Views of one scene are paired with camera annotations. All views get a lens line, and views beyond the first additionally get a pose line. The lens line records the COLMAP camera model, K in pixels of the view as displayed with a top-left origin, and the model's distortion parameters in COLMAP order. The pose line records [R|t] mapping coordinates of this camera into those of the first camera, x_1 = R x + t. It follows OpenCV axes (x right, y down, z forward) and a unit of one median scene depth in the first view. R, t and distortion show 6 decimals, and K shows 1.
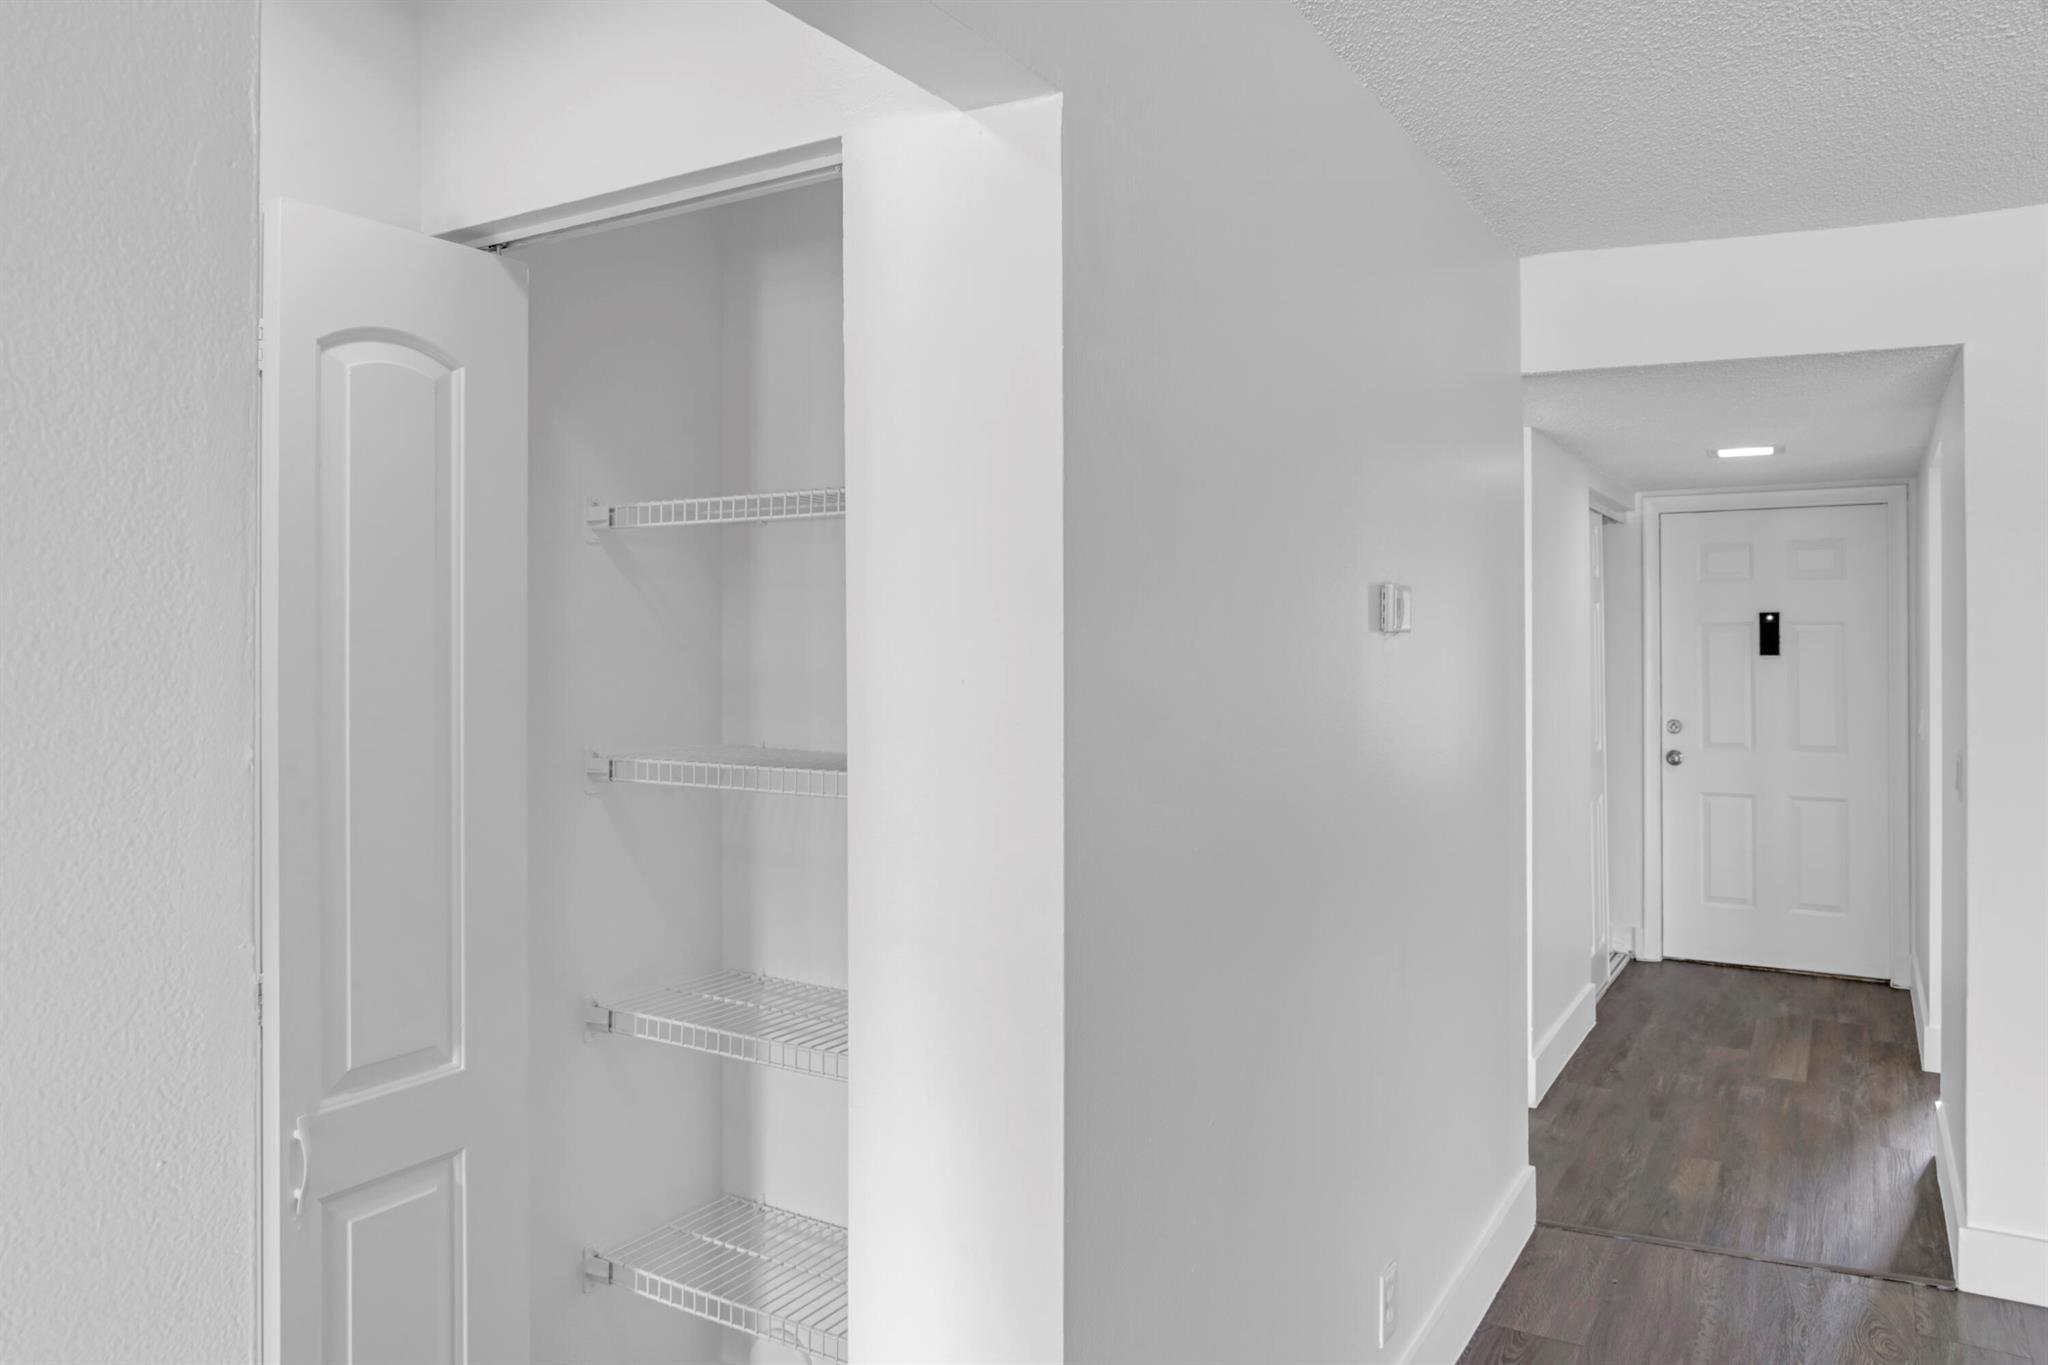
lens RADIAL K [[1382.5, 0, 1046.7], [0, 1382.5, 638.7], [0, 0, 1]] dist [-0.021786, 0.012122]
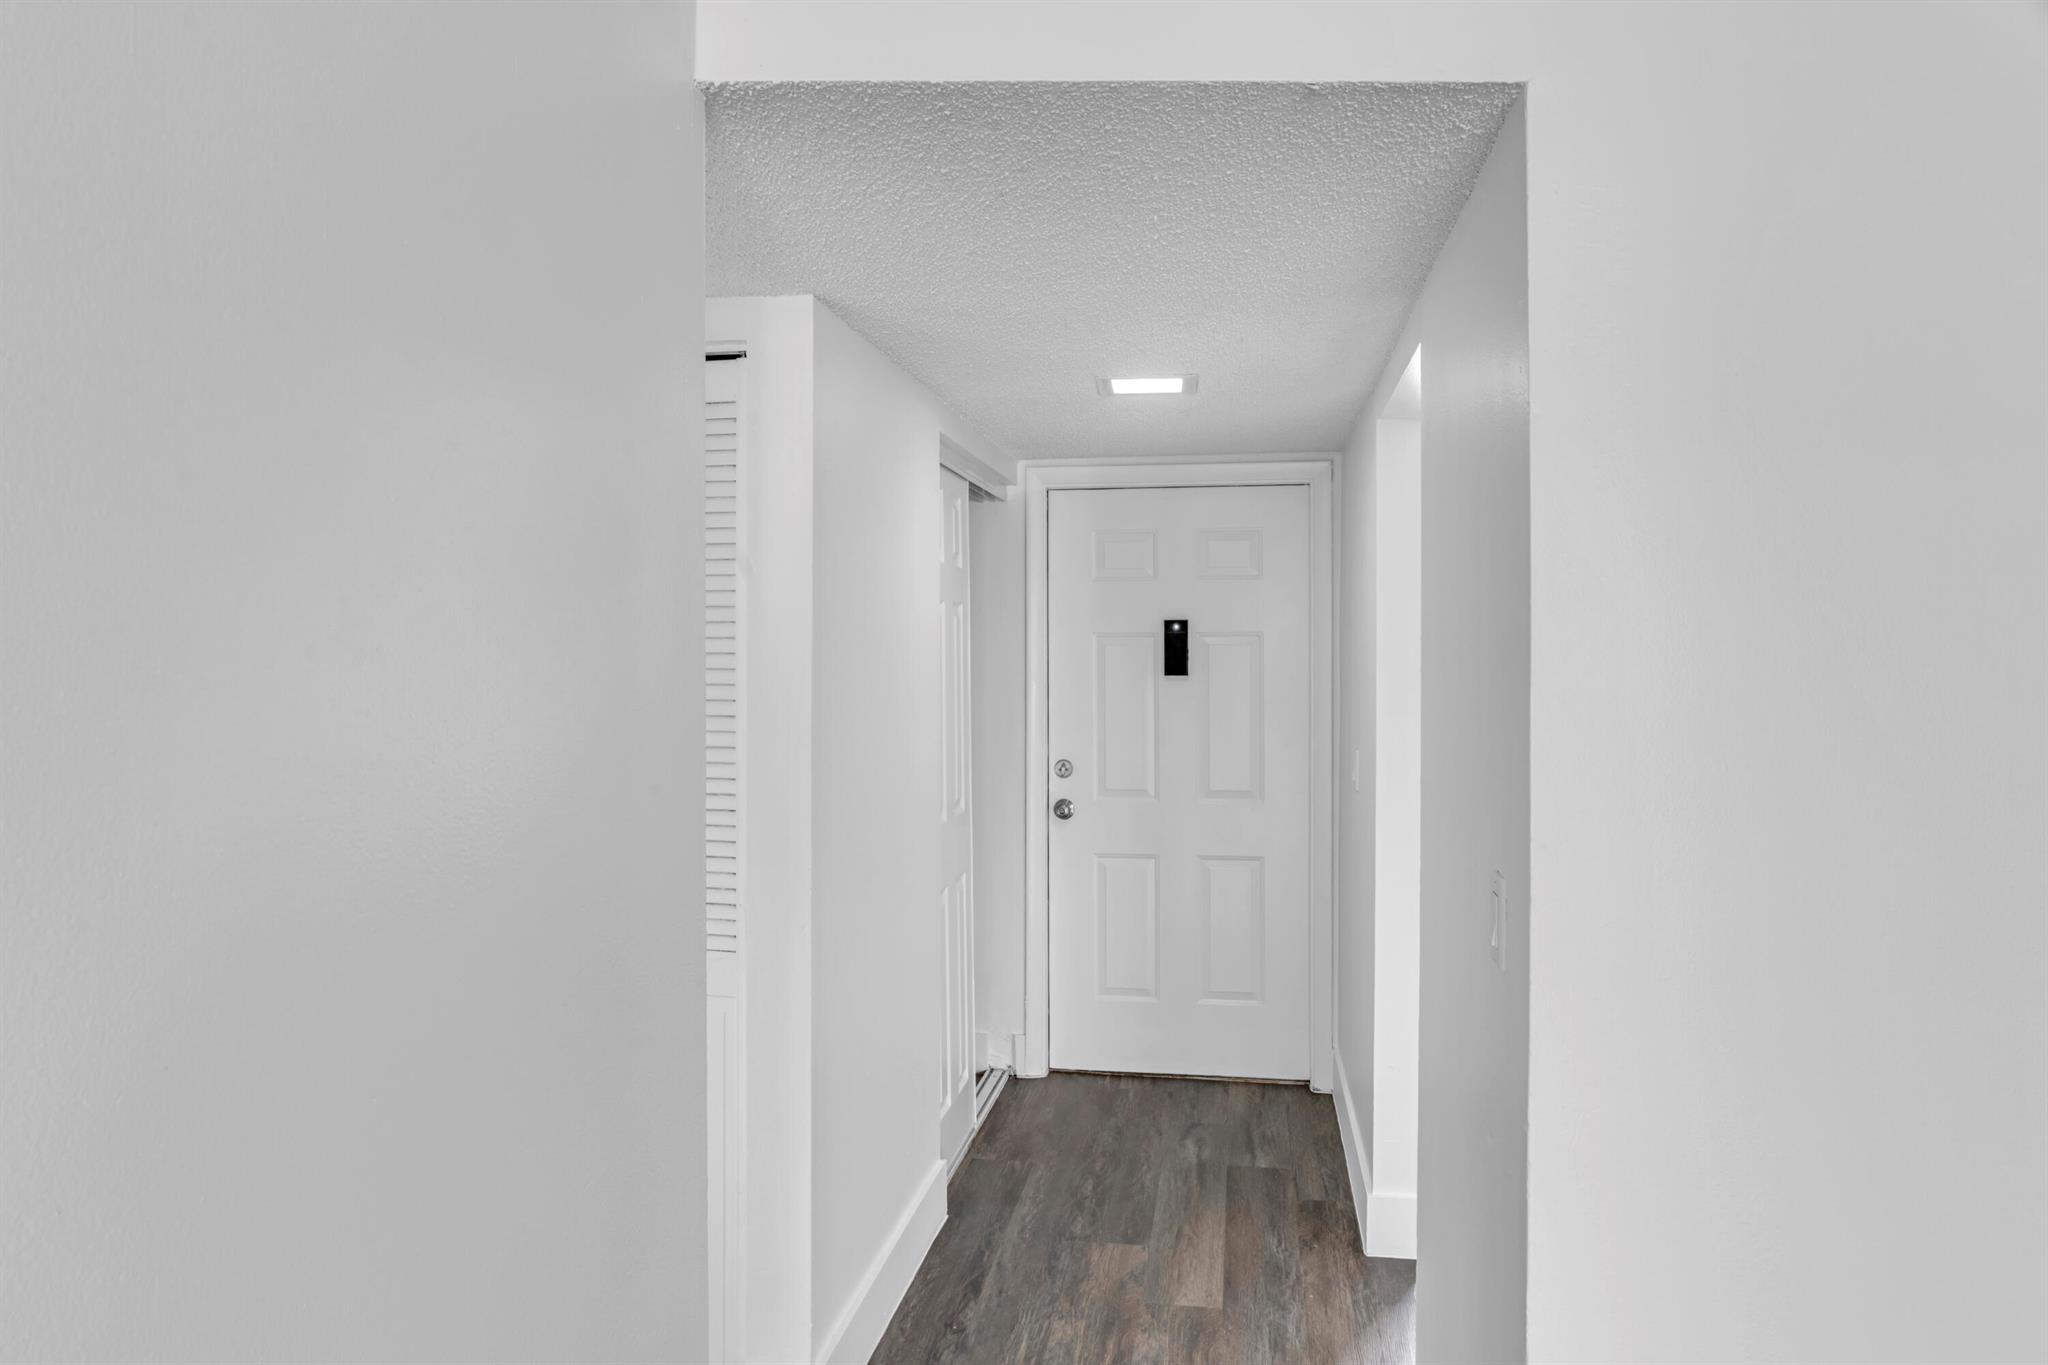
lens RADIAL K [[1382.5, 0, 1025.0], [0, 1382.5, 679.9], [0, 0, 1]] dist [-0.021786, 0.012122]
pose [[0.929862, -0.006163, 0.367857, 0.175930], [-0.002272, 0.999744, 0.022492, -0.003086], [-0.367901, -0.021751, 0.929610, 0.337843]]
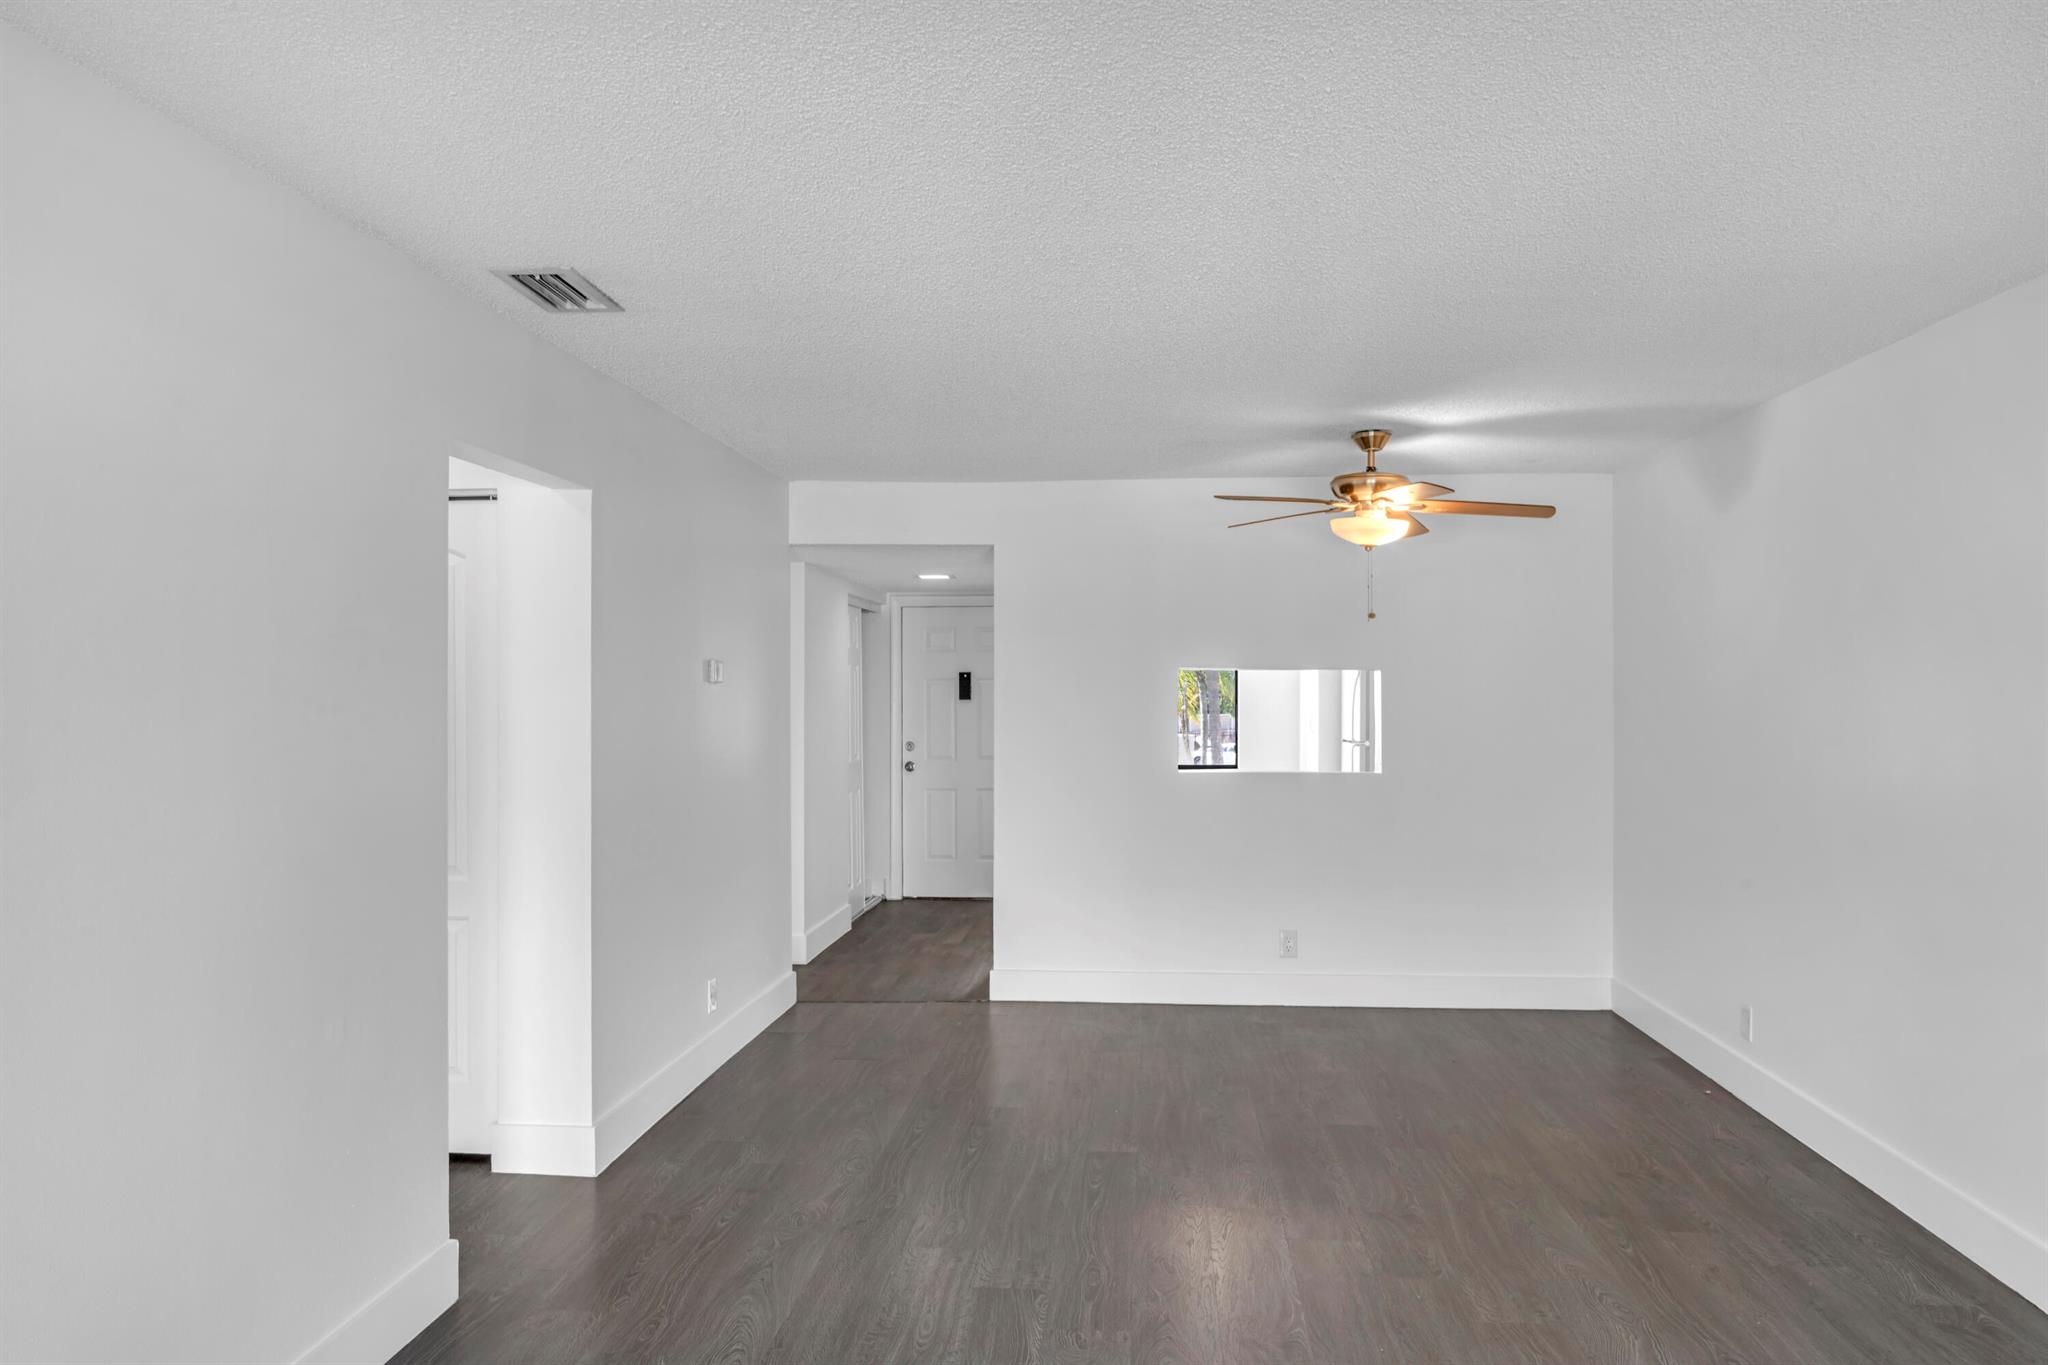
lens RADIAL K [[1382.5, 0, 1034.9], [0, 1382.5, 682.6], [0, 0, 1]] dist [-0.021786, 0.012122]
pose [[0.898698, 0.003477, 0.438555, -0.108204], [-0.000202, 0.999972, -0.007514, 0.005311], [-0.438569, 0.006664, 0.898673, -0.511257]]
